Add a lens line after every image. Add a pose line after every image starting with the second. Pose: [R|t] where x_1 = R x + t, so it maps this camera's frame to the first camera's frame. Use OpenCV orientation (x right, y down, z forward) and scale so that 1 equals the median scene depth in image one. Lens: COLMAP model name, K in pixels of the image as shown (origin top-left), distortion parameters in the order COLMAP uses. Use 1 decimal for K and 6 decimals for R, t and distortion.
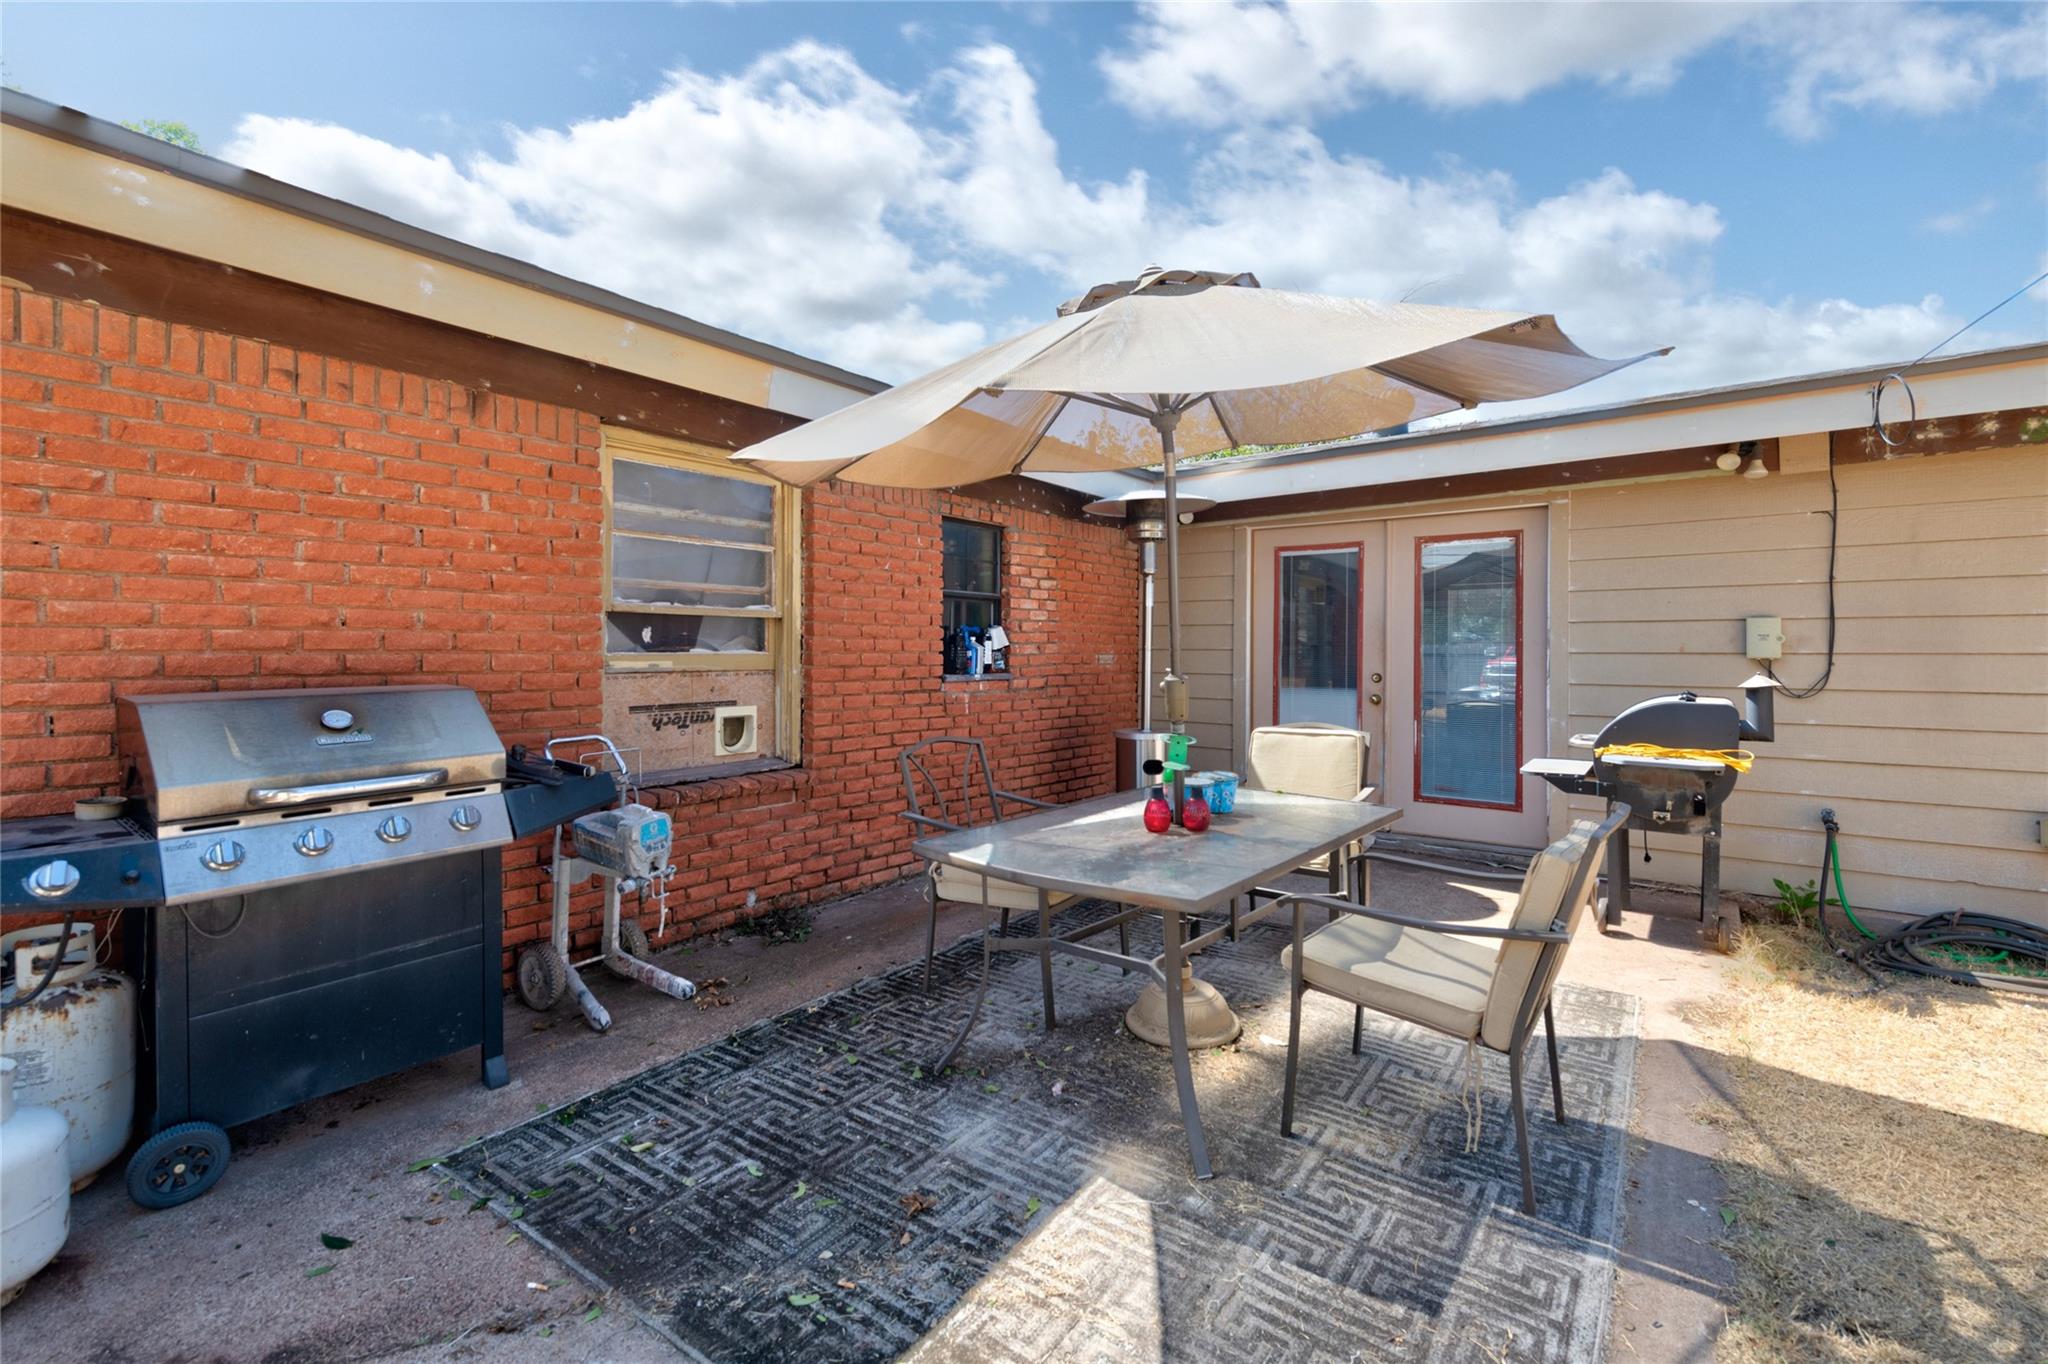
lens RADIAL K [[888.3, 0, 1032.8], [0, 888.3, 664.9], [0, 0, 1]] dist [0.009110, -0.001075]
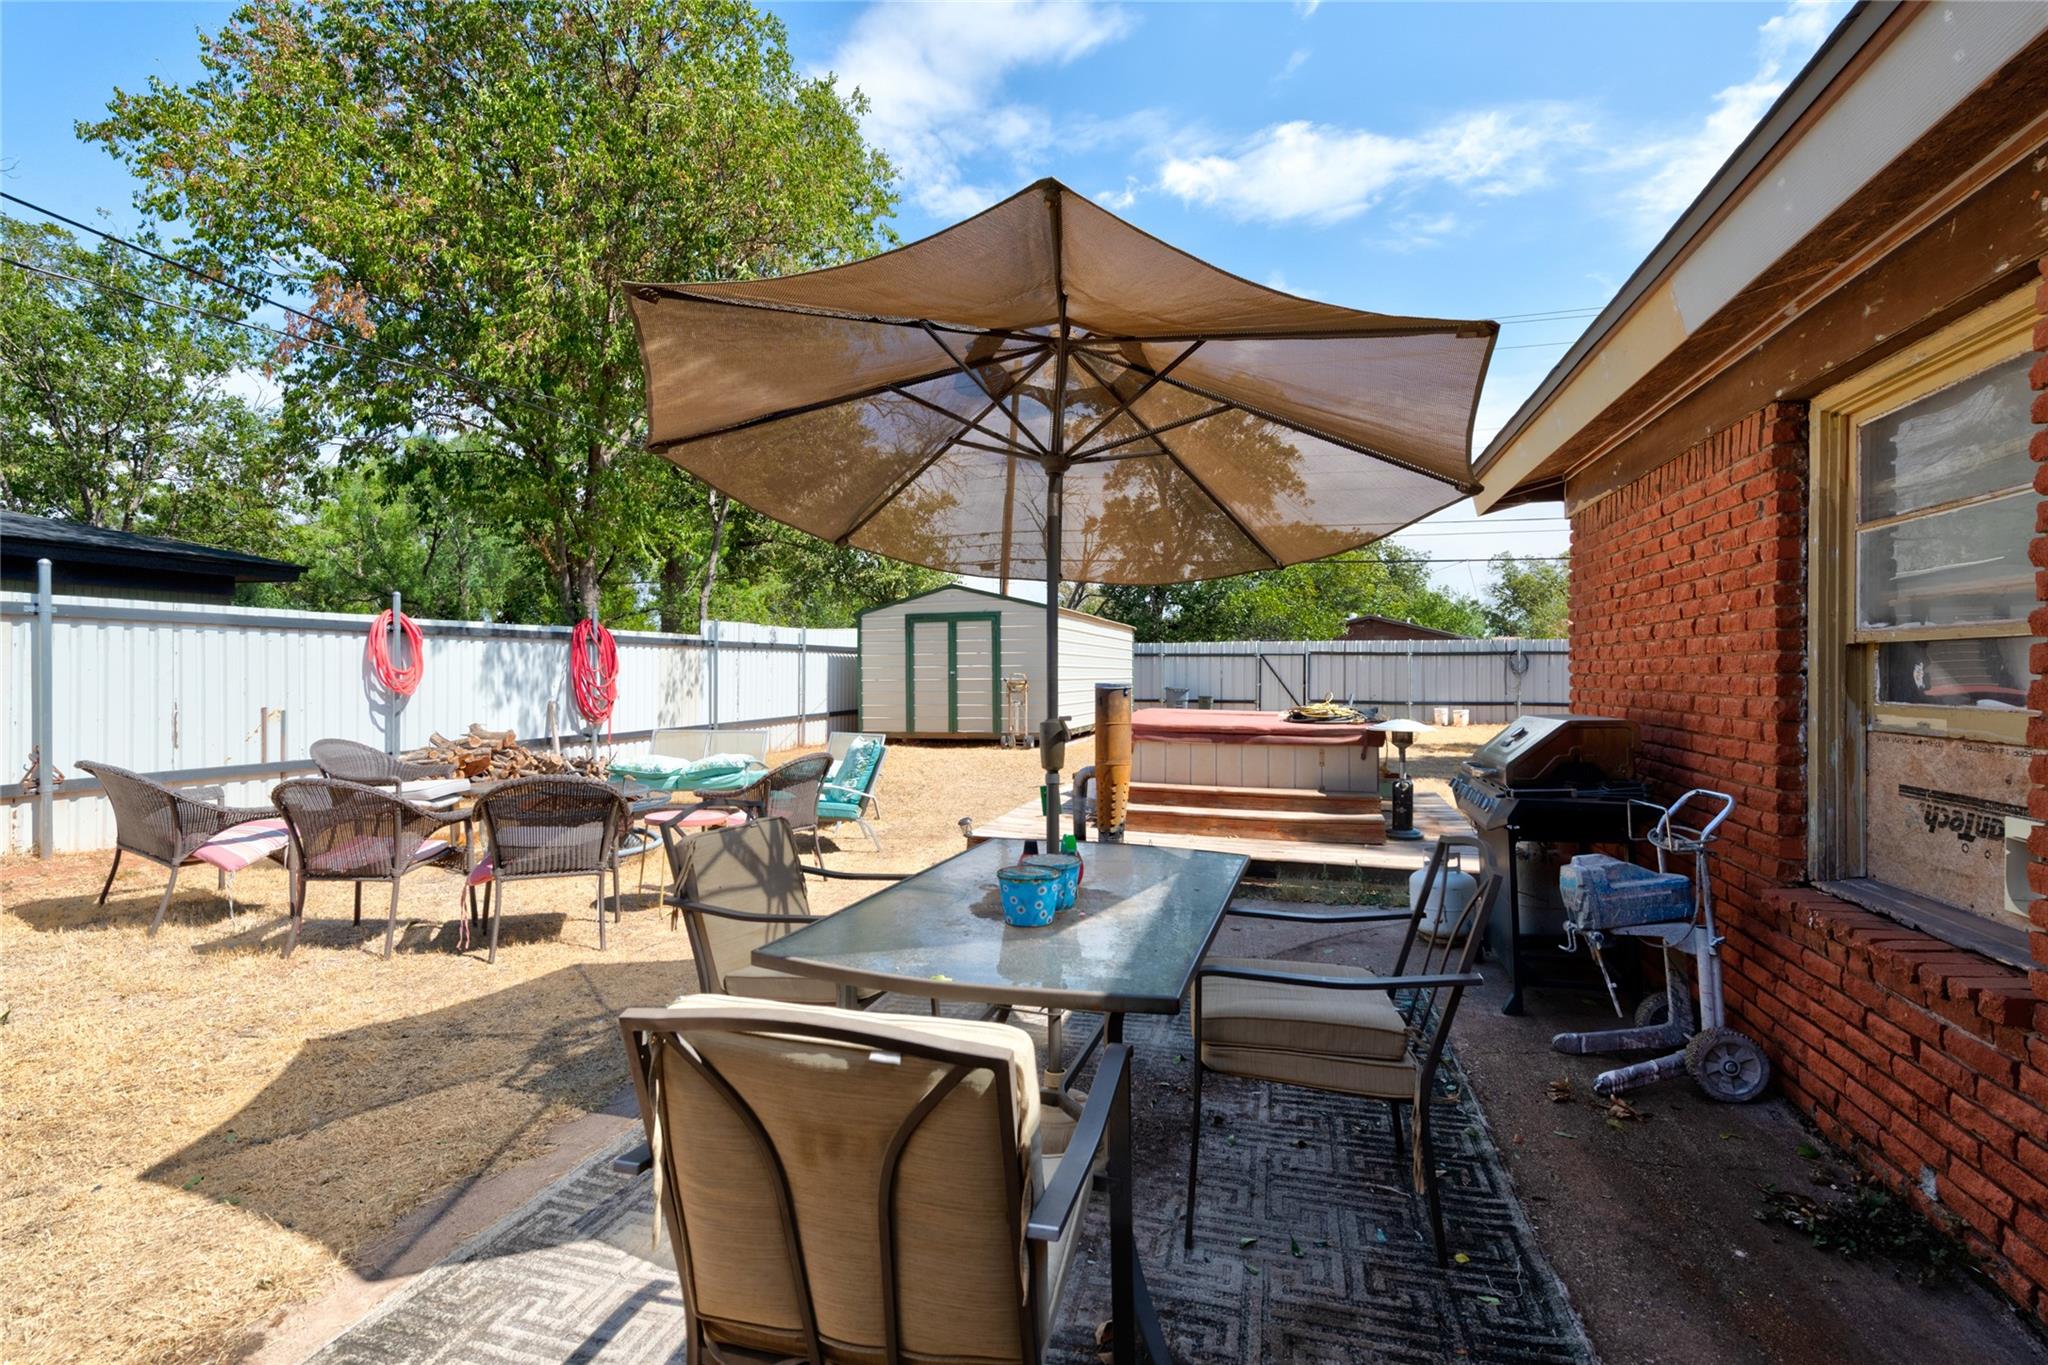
lens RADIAL K [[888.3, 0, 1032.8], [0, 888.3, 665.4], [0, 0, 1]] dist [0.009110, -0.001075]
pose [[-0.935194, -0.008420, -0.354035, 0.403701], [-0.011997, 0.999897, 0.007910, -0.041150], [0.353931, 0.011645, -0.935199, 1.462221]]
